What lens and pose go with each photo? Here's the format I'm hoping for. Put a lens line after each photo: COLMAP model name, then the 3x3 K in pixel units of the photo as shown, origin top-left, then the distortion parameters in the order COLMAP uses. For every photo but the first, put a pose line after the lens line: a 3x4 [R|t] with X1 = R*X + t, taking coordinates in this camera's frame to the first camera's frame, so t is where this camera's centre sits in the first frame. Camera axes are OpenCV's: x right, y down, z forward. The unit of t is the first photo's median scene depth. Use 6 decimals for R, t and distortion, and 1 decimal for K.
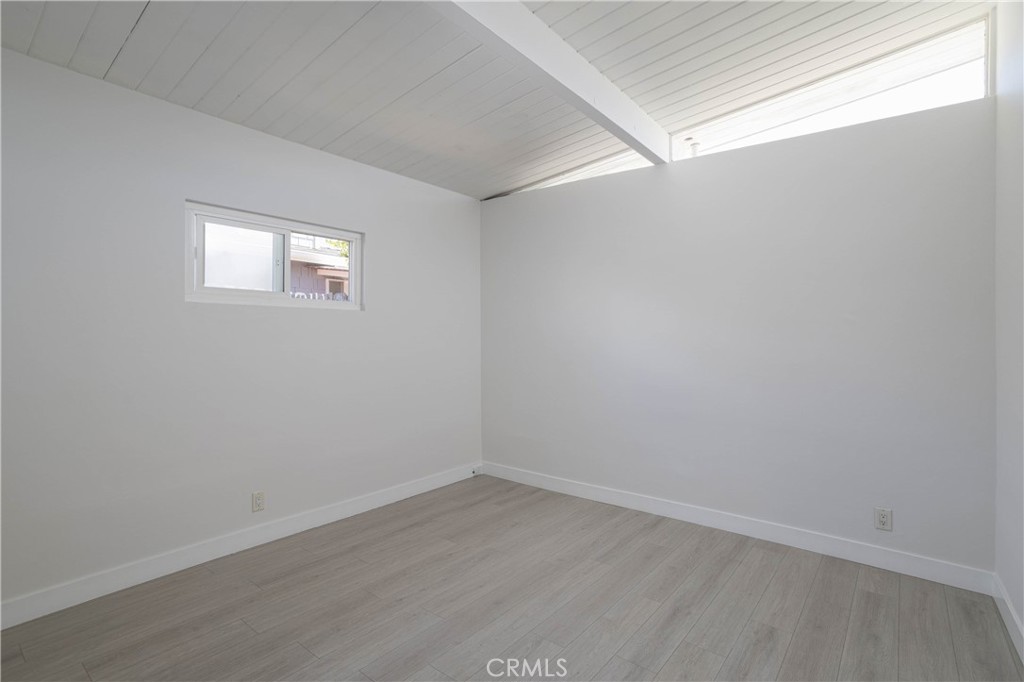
lens RADIAL K [[499.5, 0, 501.8], [0, 499.5, 323.3], [0, 0, 1]] dist [-0.022229, 0.000599]
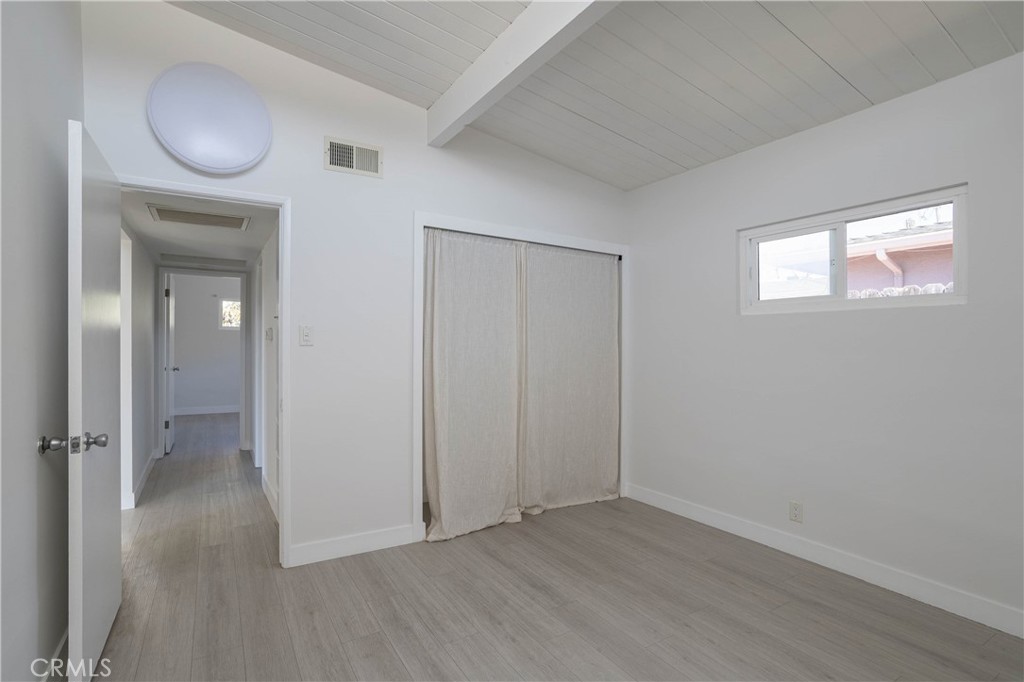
lens RADIAL K [[499.5, 0, 501.8], [0, 499.5, 323.3], [0, 0, 1]] dist [-0.022229, 0.000599]
pose [[-0.322791, -0.023566, -0.946177, 0.676061], [0.020192, 0.999291, -0.031778, 0.004583], [0.946255, -0.029363, -0.322086, 0.818758]]
